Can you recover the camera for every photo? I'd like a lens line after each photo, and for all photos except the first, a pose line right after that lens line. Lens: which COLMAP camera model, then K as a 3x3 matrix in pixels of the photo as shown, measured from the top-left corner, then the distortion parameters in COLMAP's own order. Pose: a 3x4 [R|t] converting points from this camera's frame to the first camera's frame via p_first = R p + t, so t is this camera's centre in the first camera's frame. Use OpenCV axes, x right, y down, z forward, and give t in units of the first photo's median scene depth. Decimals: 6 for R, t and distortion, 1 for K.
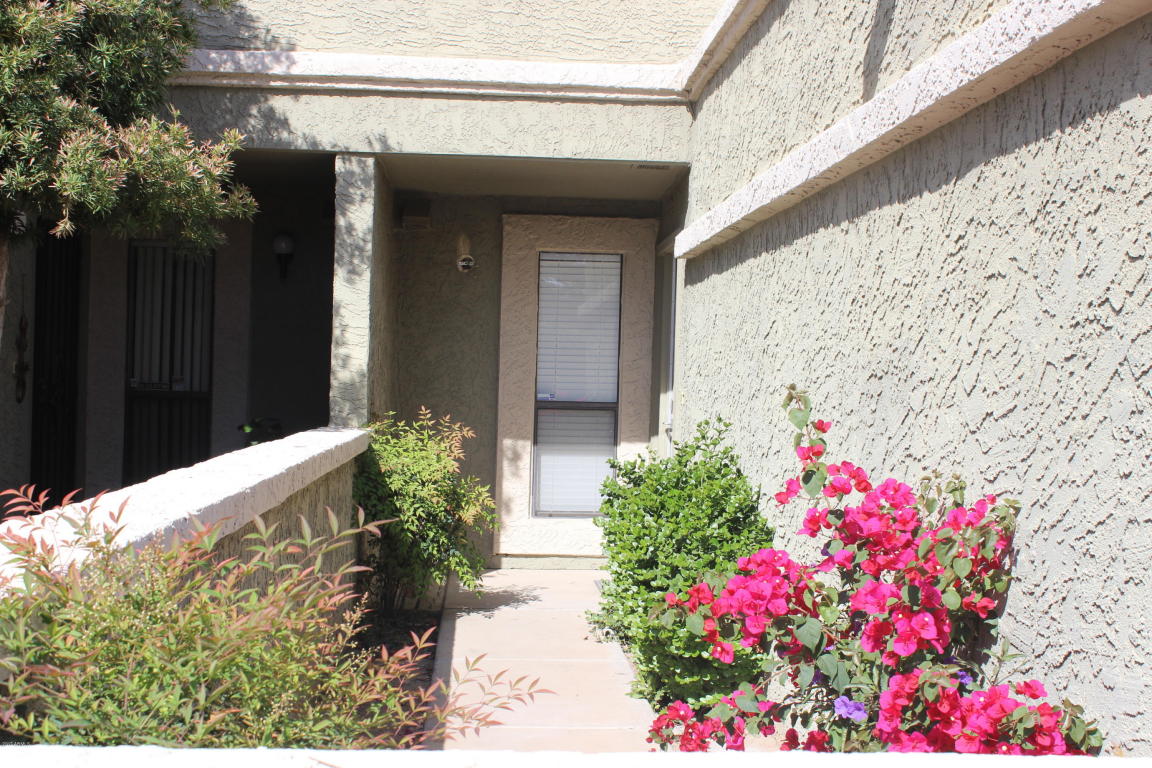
lens RADIAL K [[1573.8, 0, 576.0], [0, 1573.8, 384.0], [0, 0, 1]] dist [-0.010322, 0.028477]
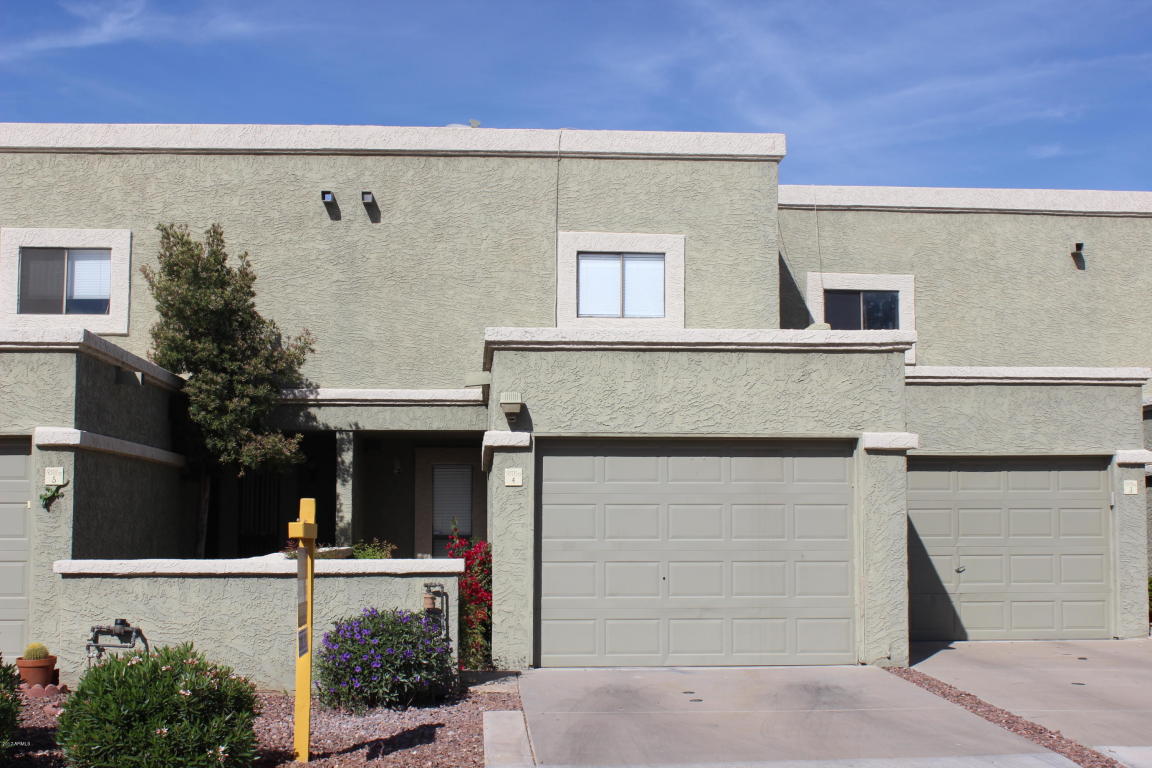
lens RADIAL K [[1573.8, 0, 576.0], [0, 1573.8, 384.0], [0, 0, 1]] dist [-0.010322, 0.028477]
pose [[0.999613, -0.027445, 0.004483, 0.198105], [0.027749, 0.994987, -0.096073, 0.020412], [-0.001824, 0.096160, 0.995364, -1.358848]]
